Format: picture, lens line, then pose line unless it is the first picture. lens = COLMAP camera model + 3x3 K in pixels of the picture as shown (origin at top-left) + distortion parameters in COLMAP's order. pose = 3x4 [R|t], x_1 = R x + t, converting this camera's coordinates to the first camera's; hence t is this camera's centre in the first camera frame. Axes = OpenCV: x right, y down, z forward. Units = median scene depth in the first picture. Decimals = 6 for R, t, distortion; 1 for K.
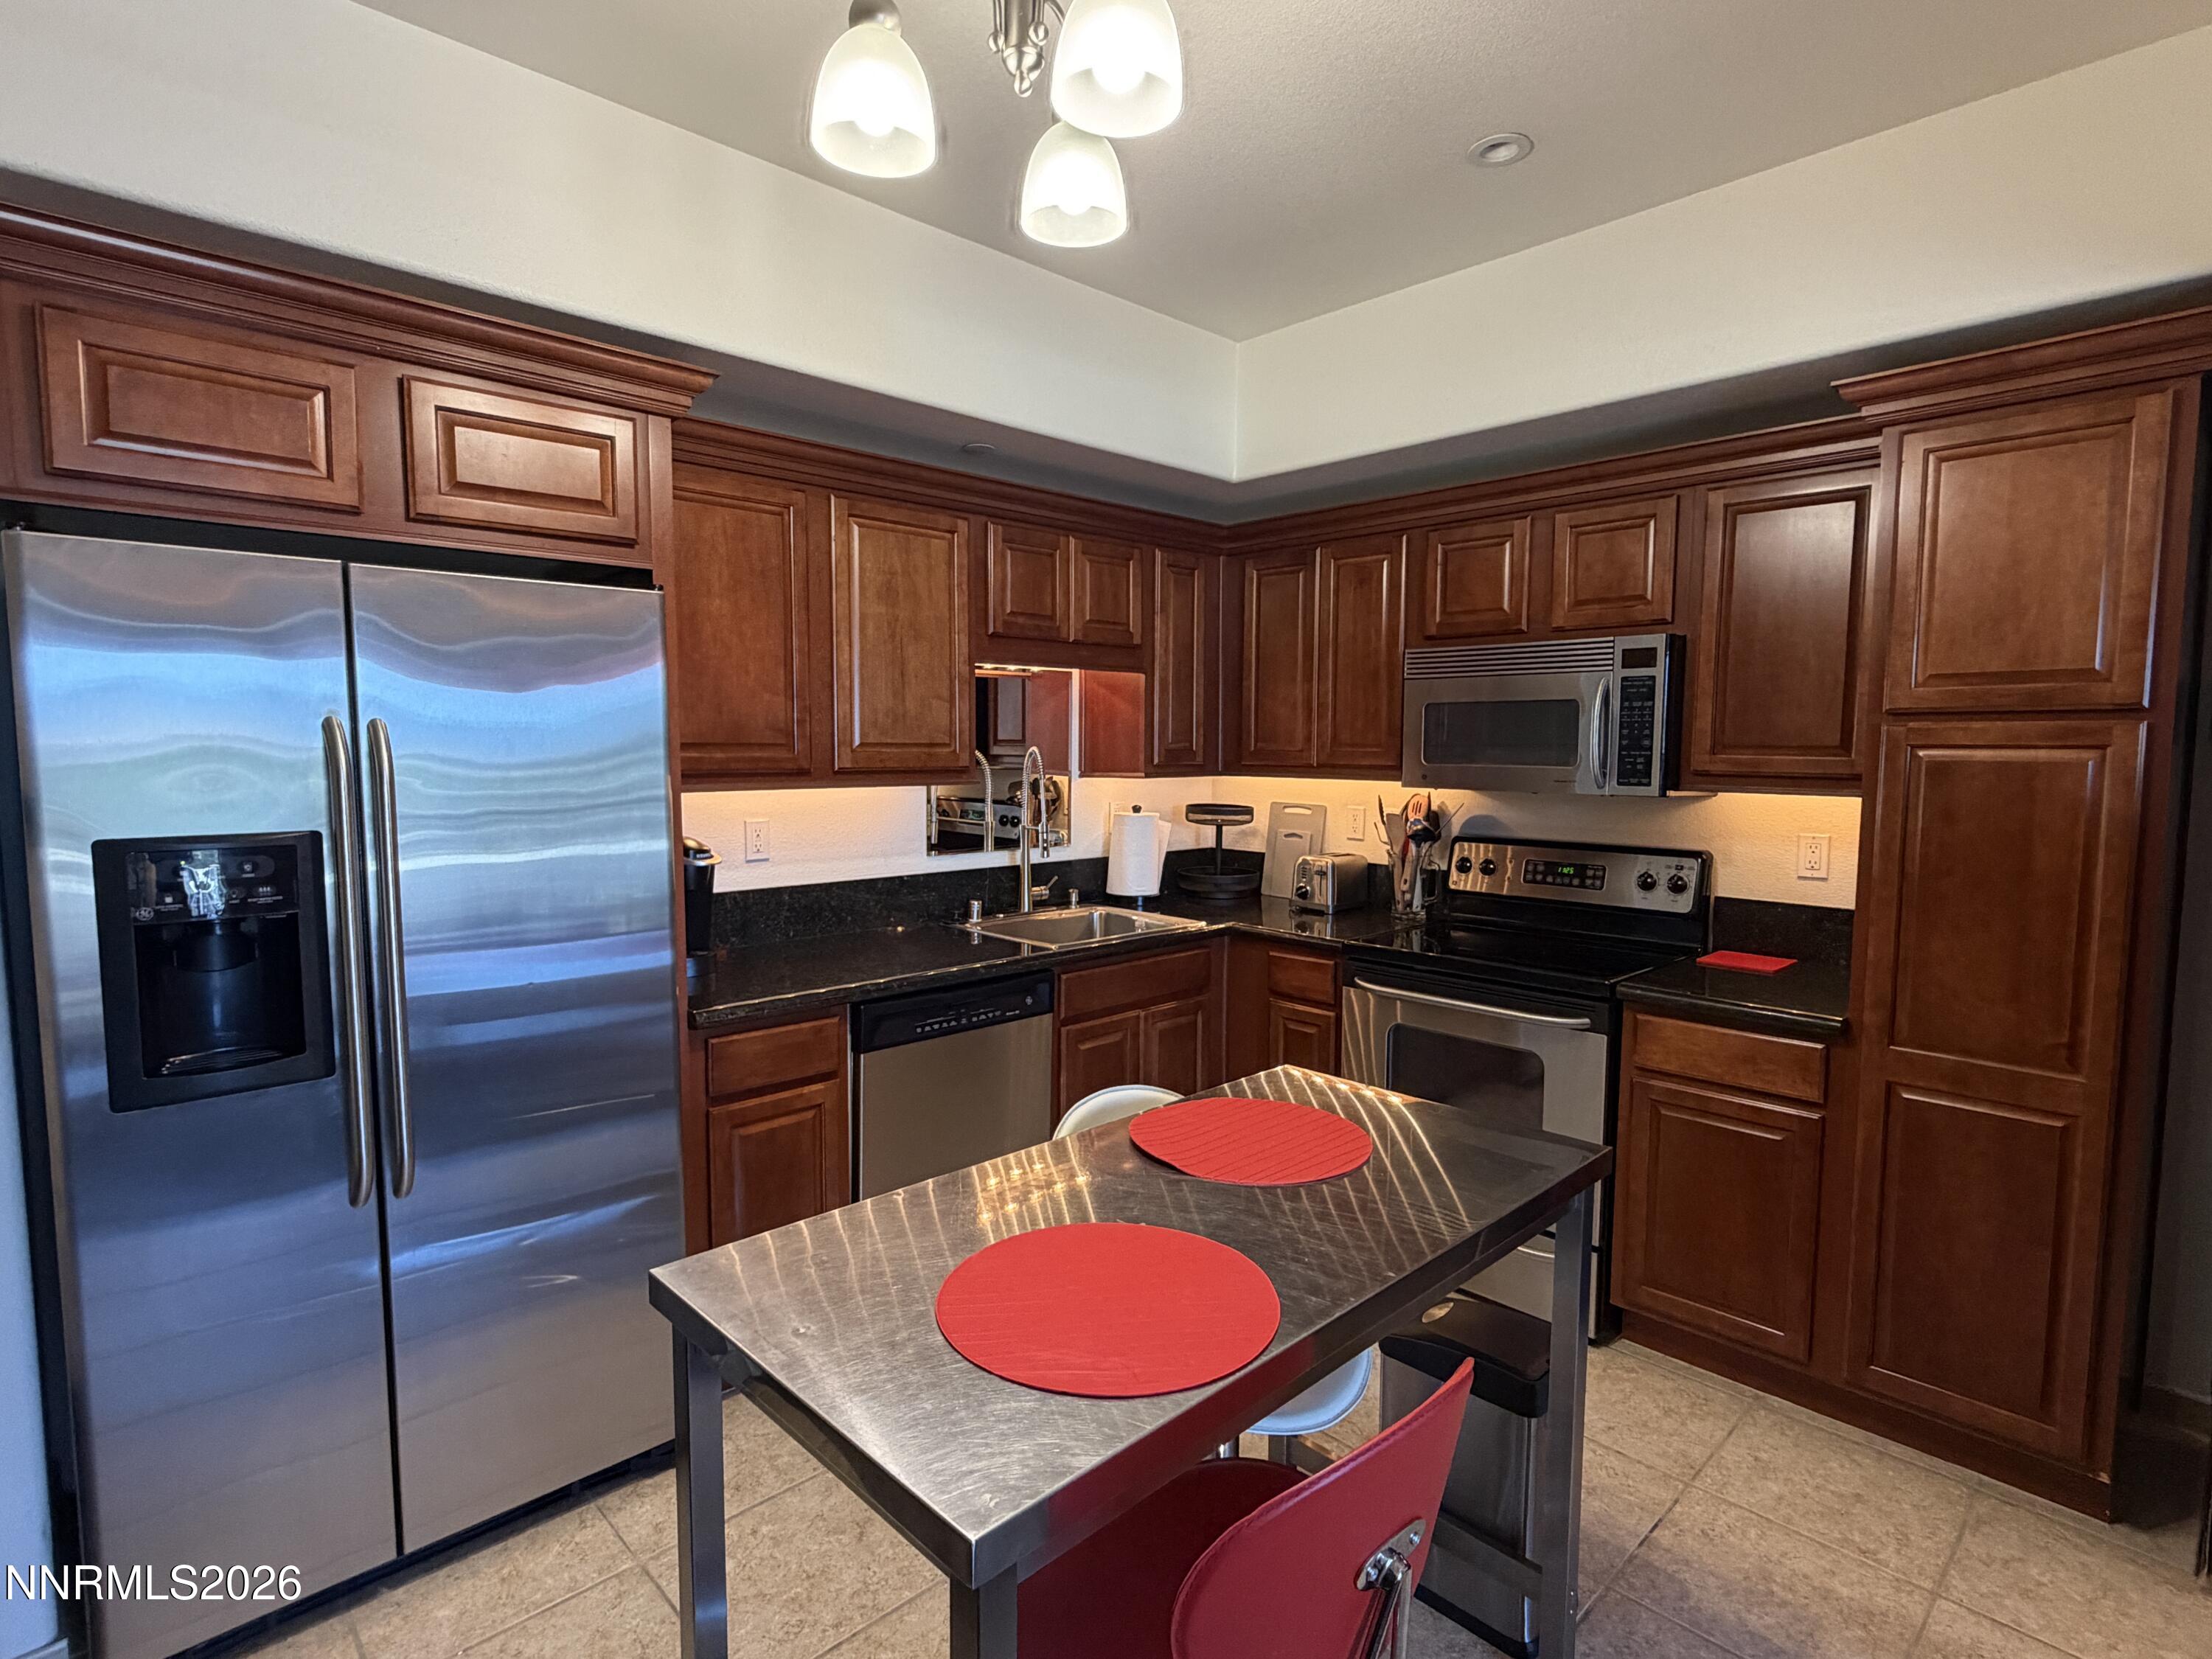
lens RADIAL K [[1116.4, 0, 1110.9], [0, 1116.4, 834.0], [0, 0, 1]] dist [0.001364, -0.000297]
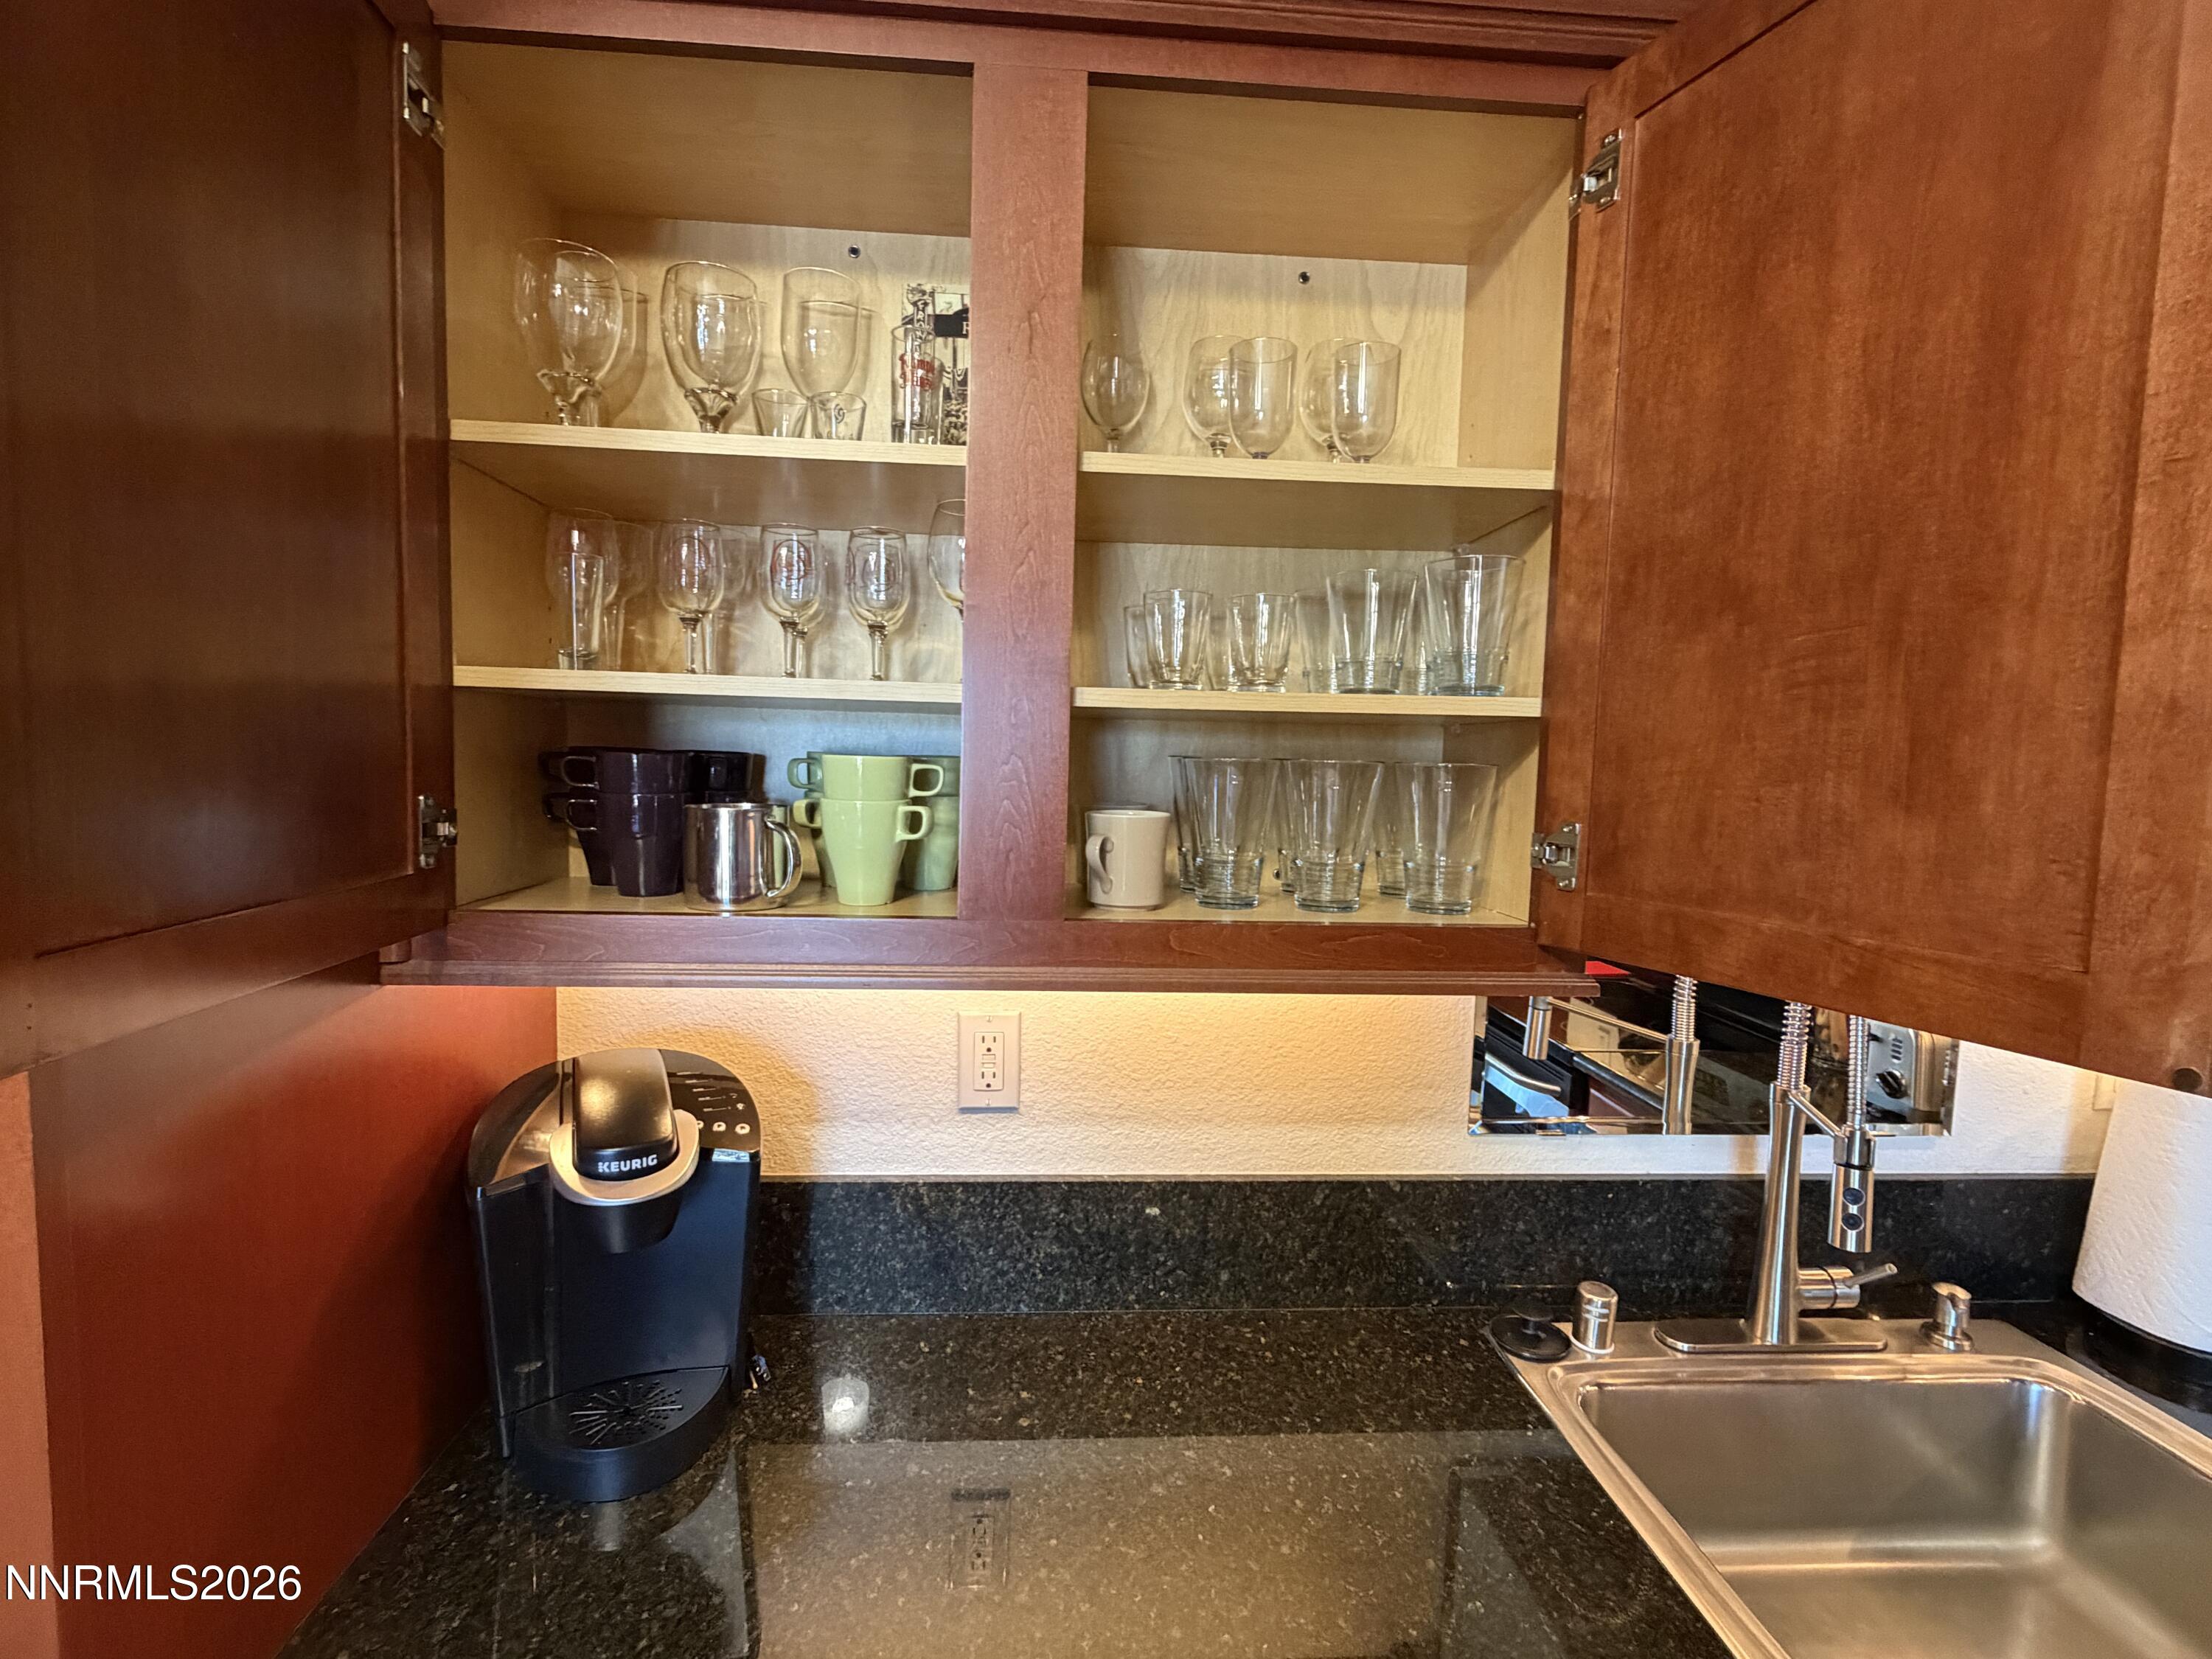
lens RADIAL K [[1042.7, 0, 1096.9], [0, 1042.7, 842.3], [0, 0, 1]] dist [0.002265, 0.000589]
pose [[0.765803, 0.068094, -0.639460, -0.044434], [-0.073922, 0.997108, 0.017651, -0.078806], [0.638812, 0.033753, 0.768622, 0.682612]]
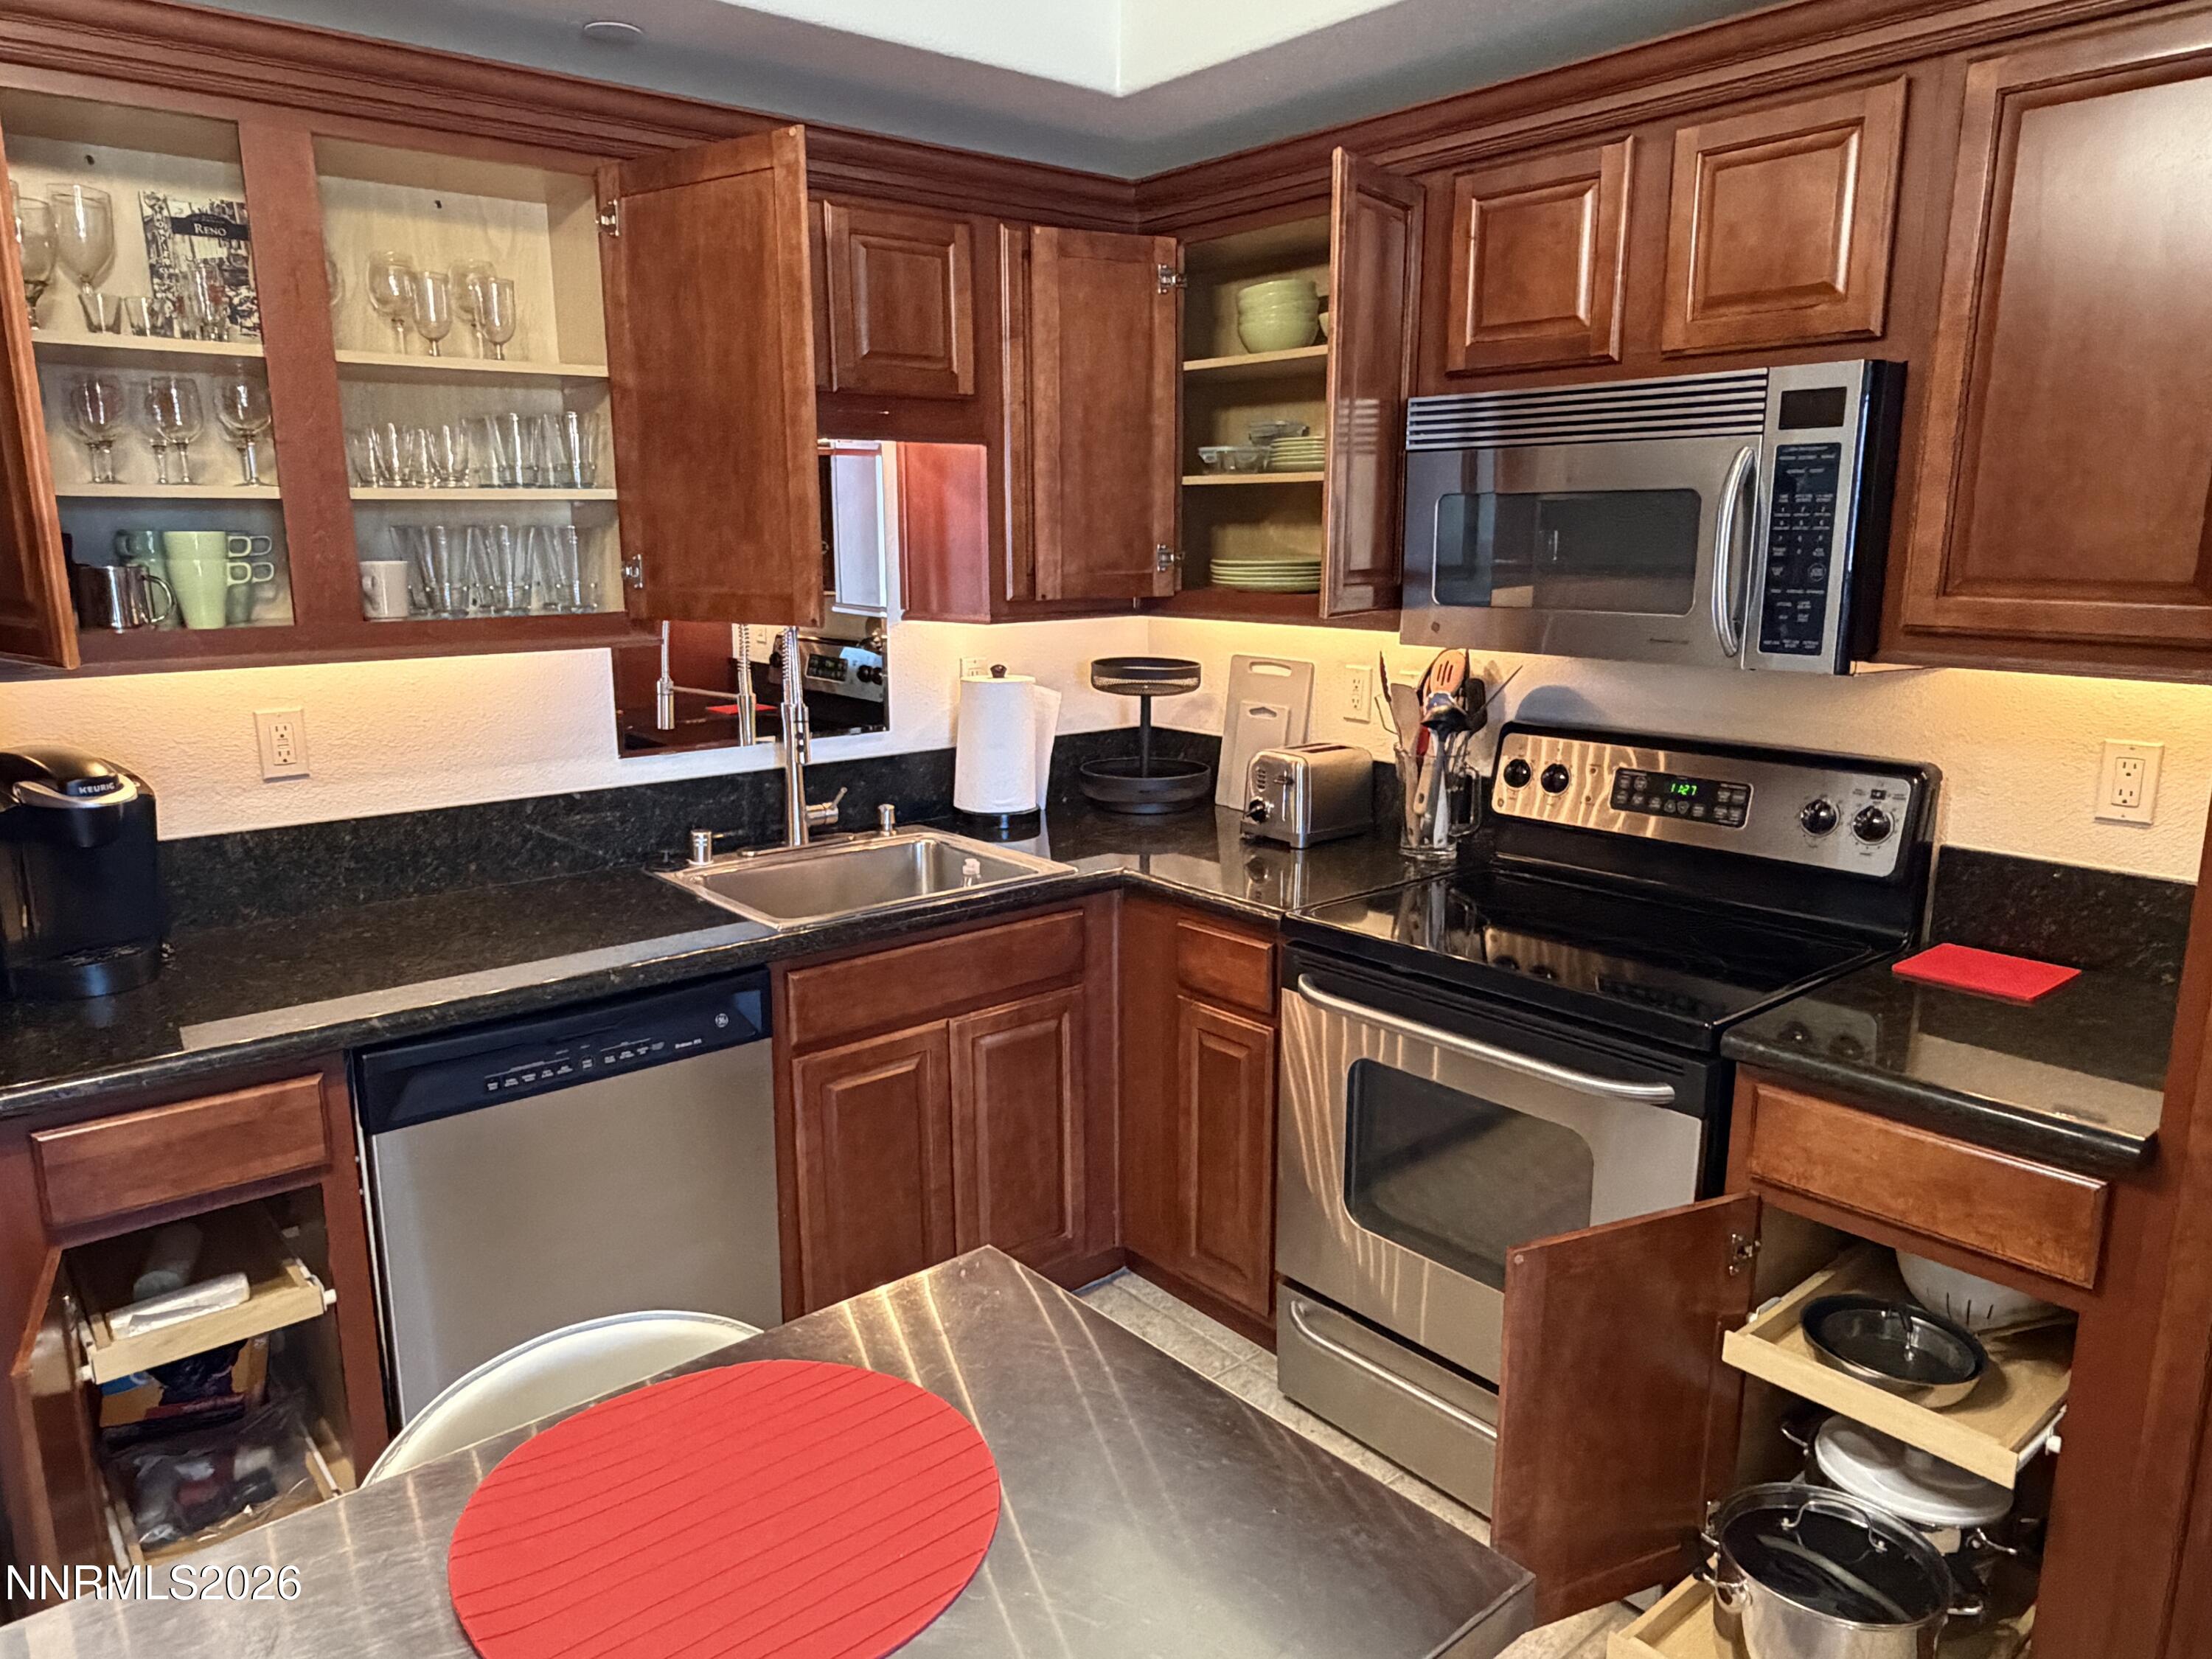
lens RADIAL K [[1471.6, 0, 1099.8], [0, 1471.6, 842.4], [0, 0, 1]] dist [-0.000845, -0.000418]
pose [[0.997920, 0.004737, -0.064292, 0.157679], [0.003500, 0.991844, 0.127407, -0.038108], [0.064371, -0.127367, 0.989765, 0.229637]]
